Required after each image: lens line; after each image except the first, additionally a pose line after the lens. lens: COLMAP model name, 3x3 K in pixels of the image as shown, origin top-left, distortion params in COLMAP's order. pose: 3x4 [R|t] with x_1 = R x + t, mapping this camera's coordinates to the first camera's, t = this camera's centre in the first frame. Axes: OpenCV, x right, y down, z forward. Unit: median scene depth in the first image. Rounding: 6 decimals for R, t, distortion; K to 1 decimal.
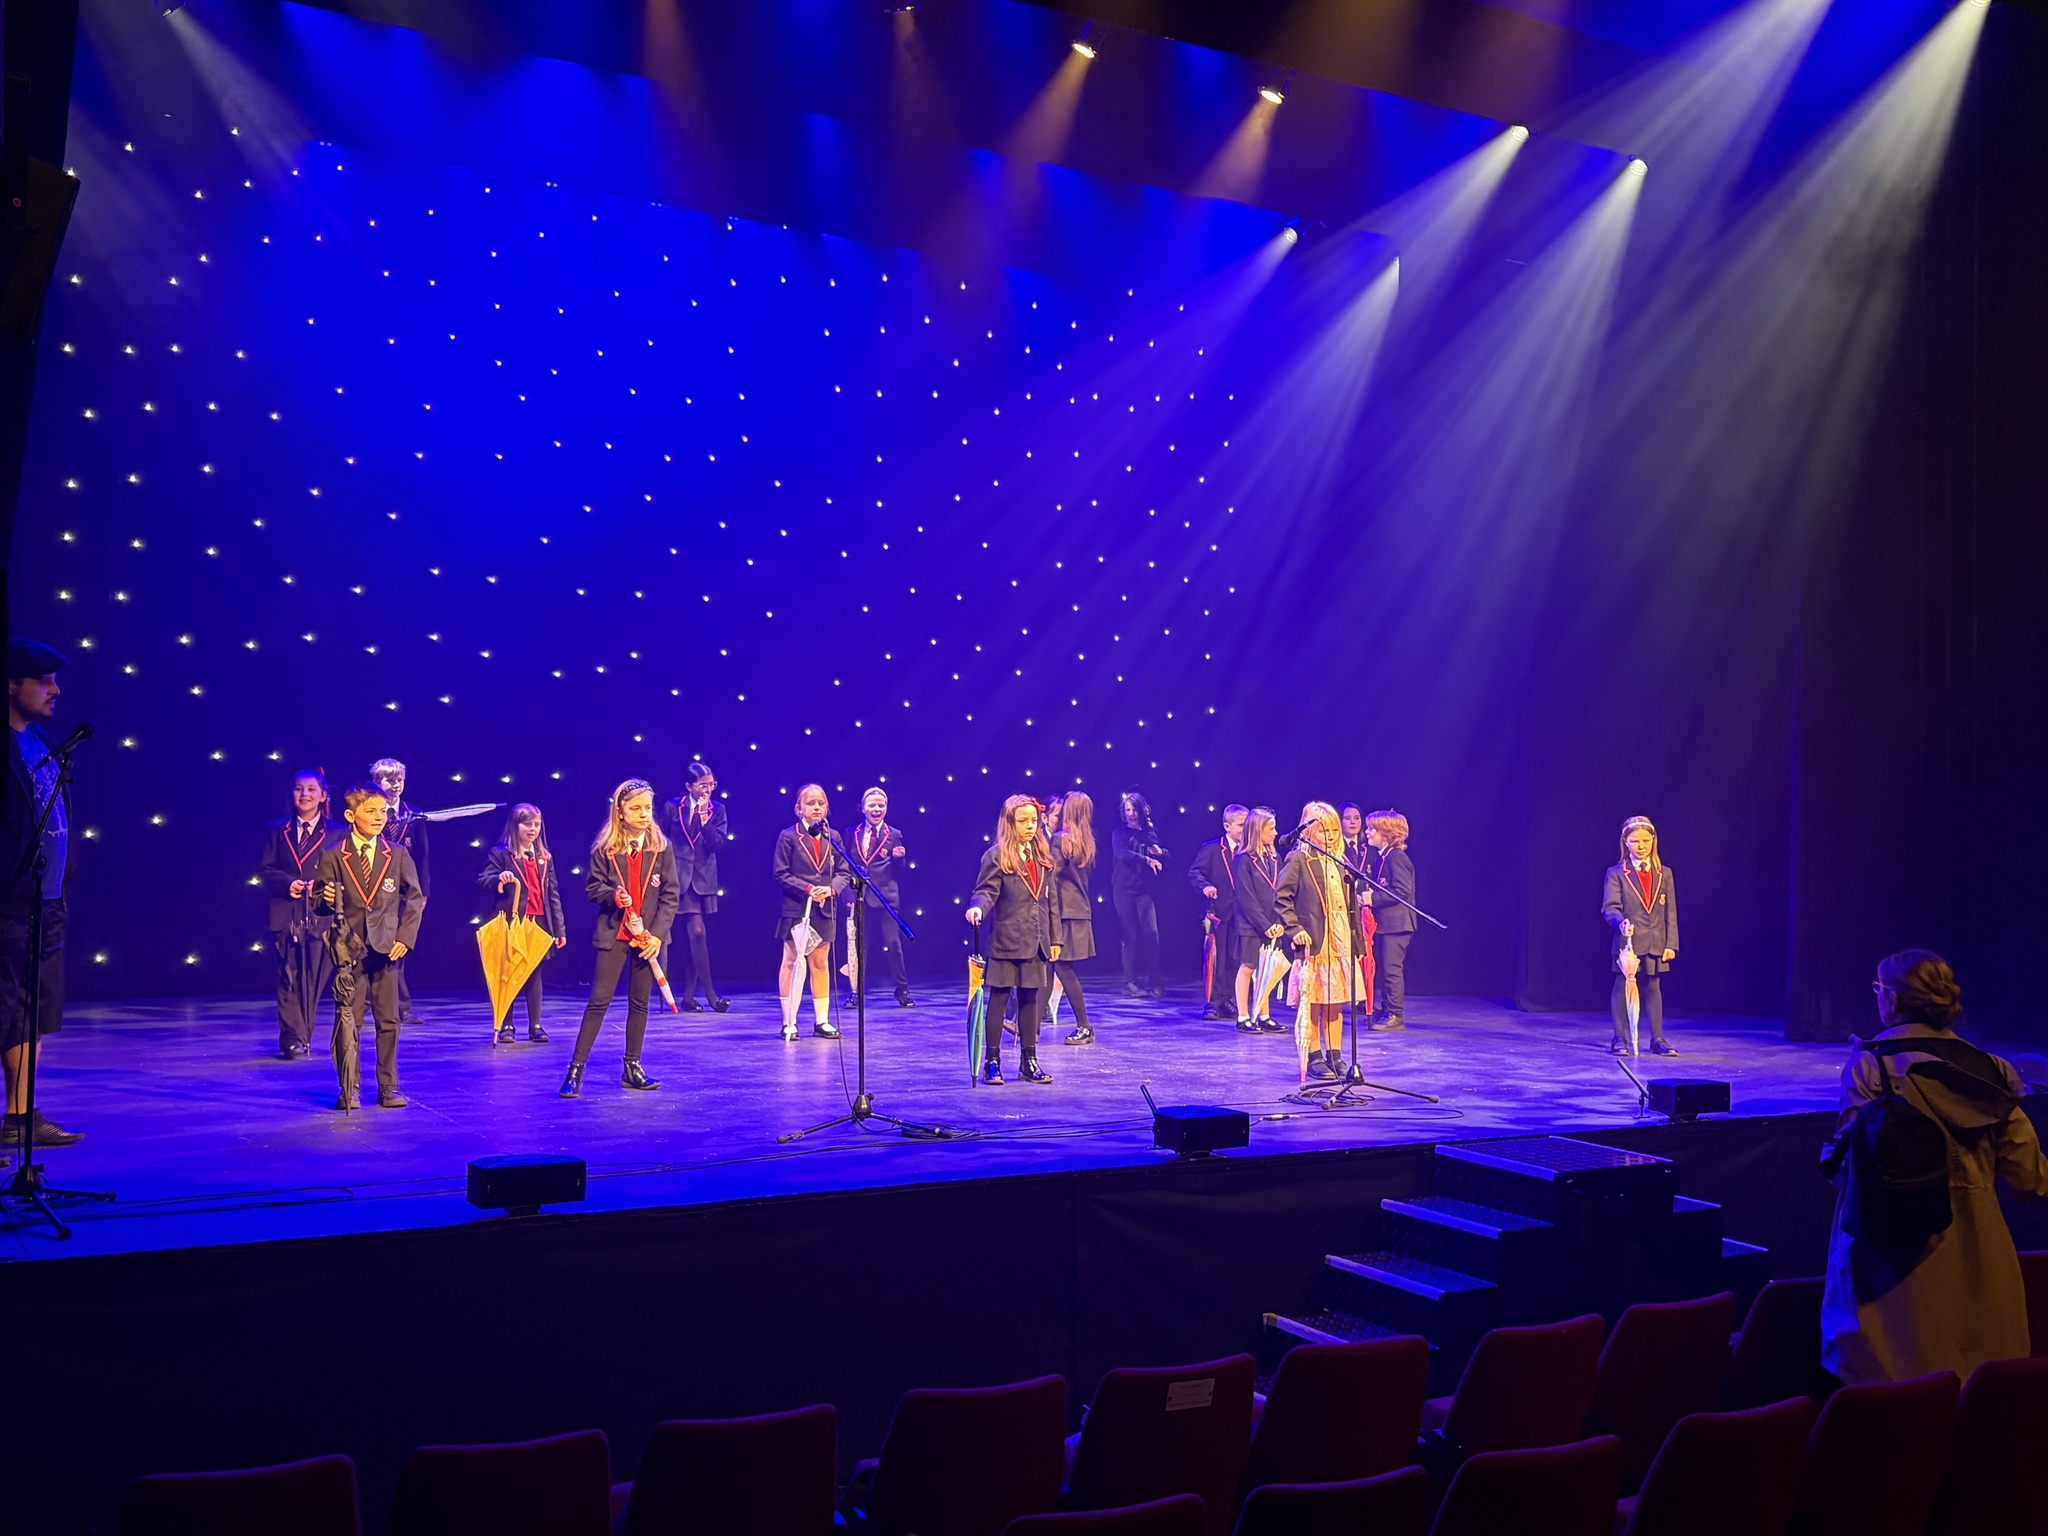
lens RADIAL K [[2058.5, 0, 1023.3], [0, 2058.5, 798.3], [0, 0, 1]] dist [-0.040232, 0.000000]
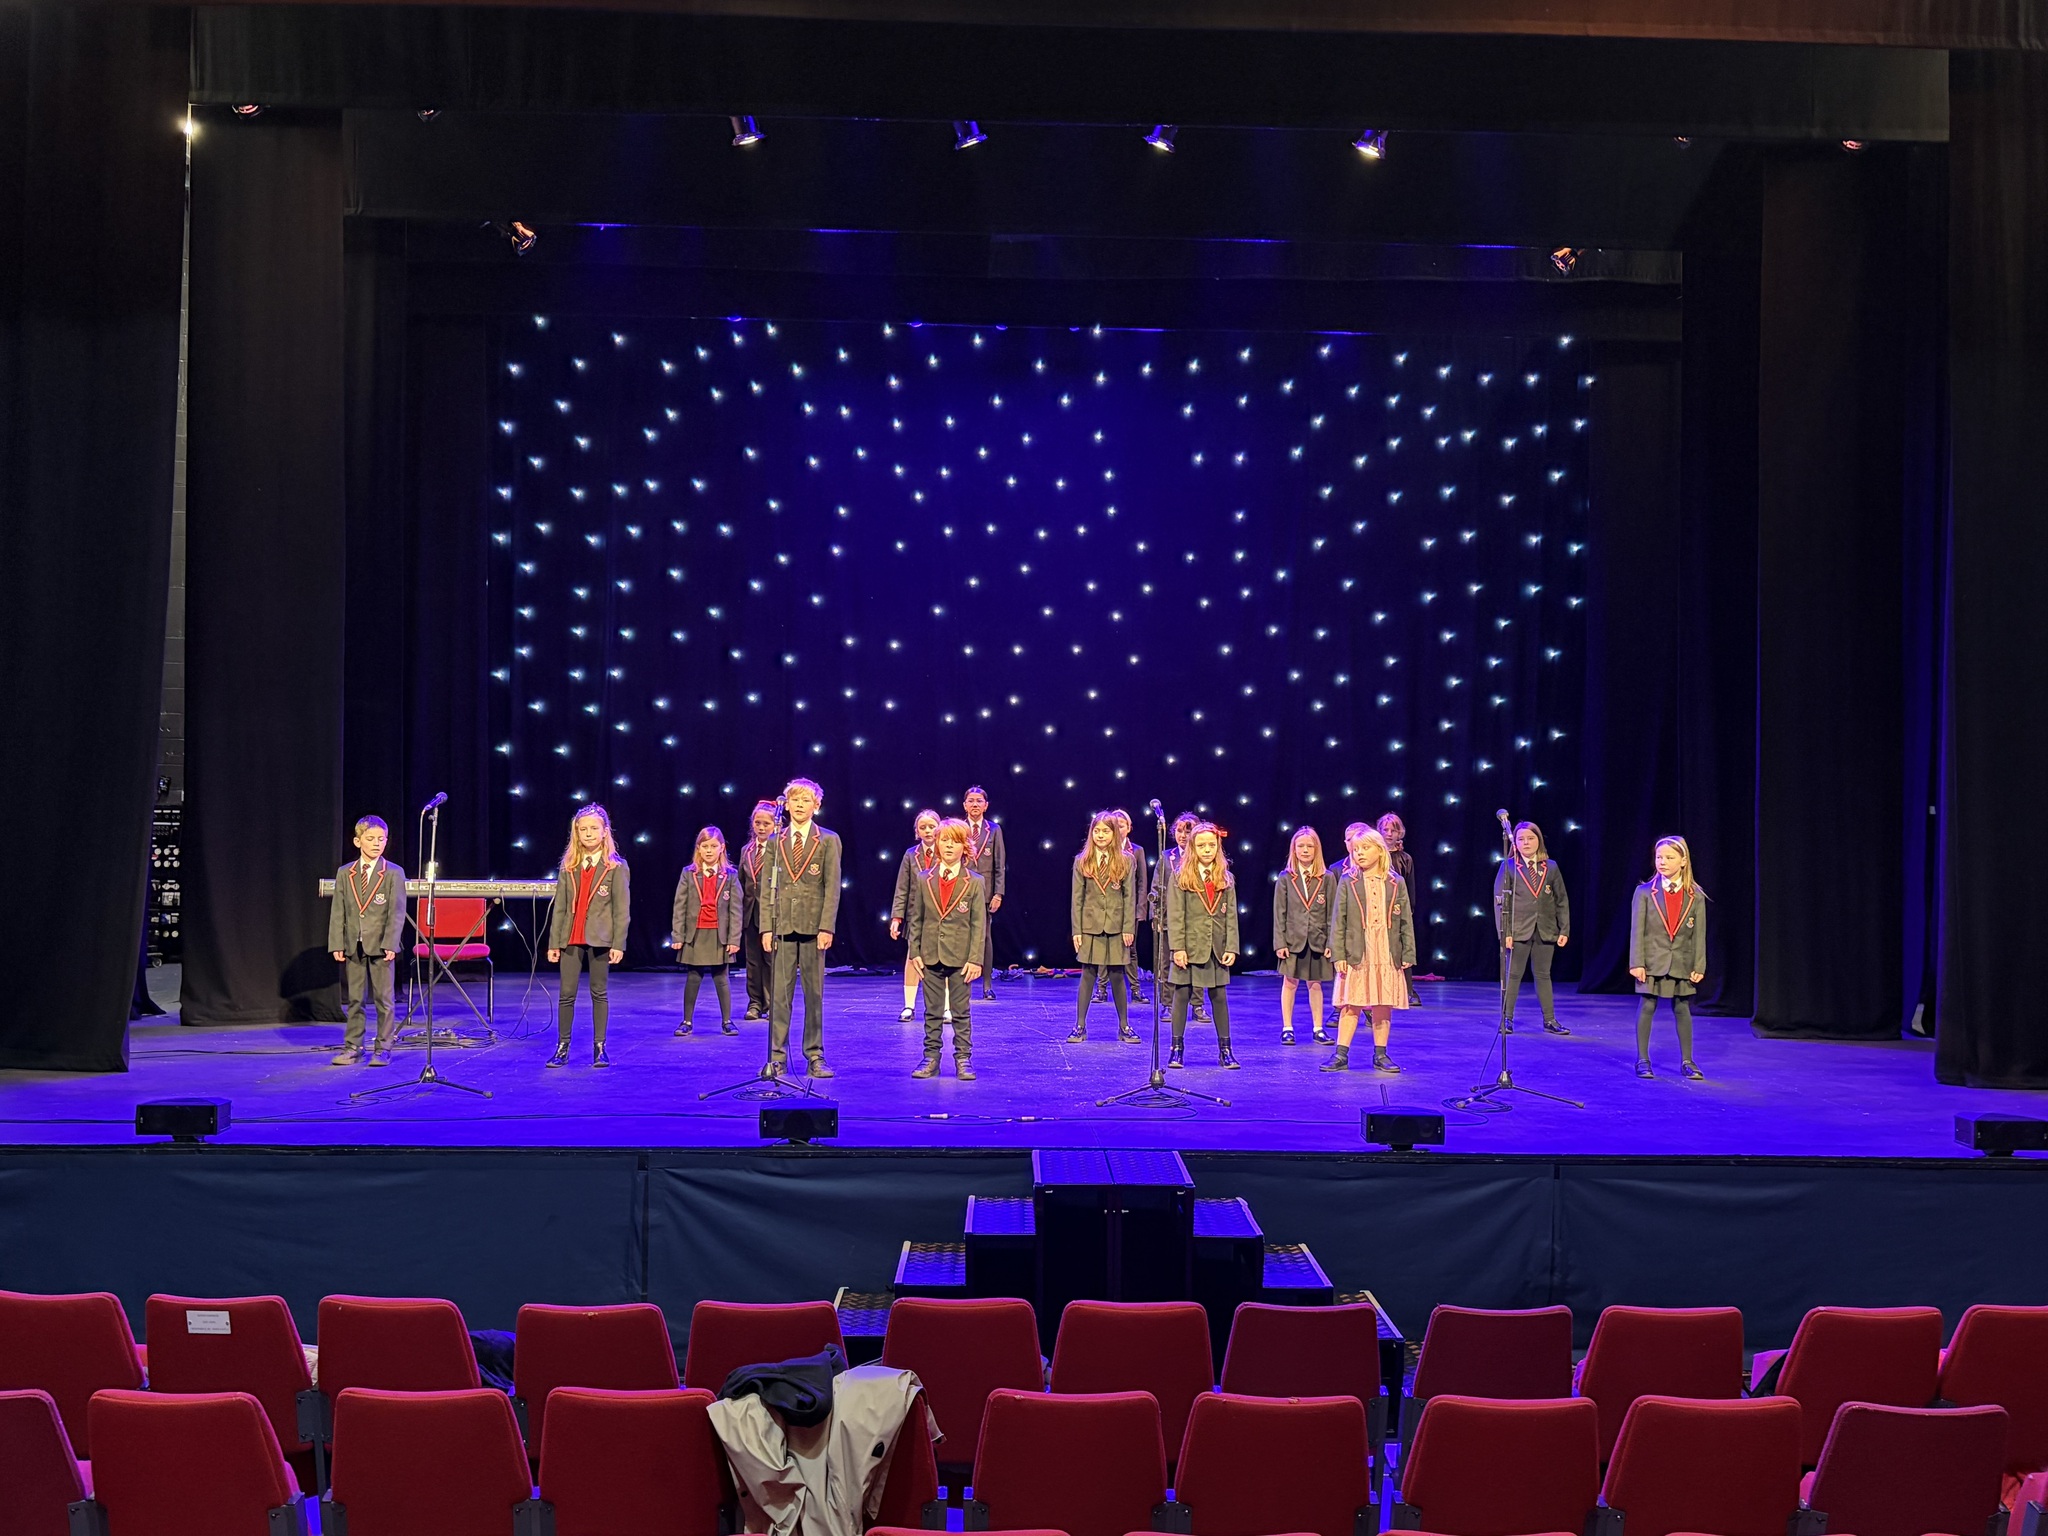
lens RADIAL K [[1779.3, 0, 1022.9], [0, 1779.3, 790.1], [0, 0, 1]] dist [0.061631, -0.071983]
pose [[0.872959, -0.016588, -0.487512, 0.367385], [0.011755, 0.999847, -0.012972, -0.003571], [0.487652, 0.005594, 0.873020, 0.102311]]
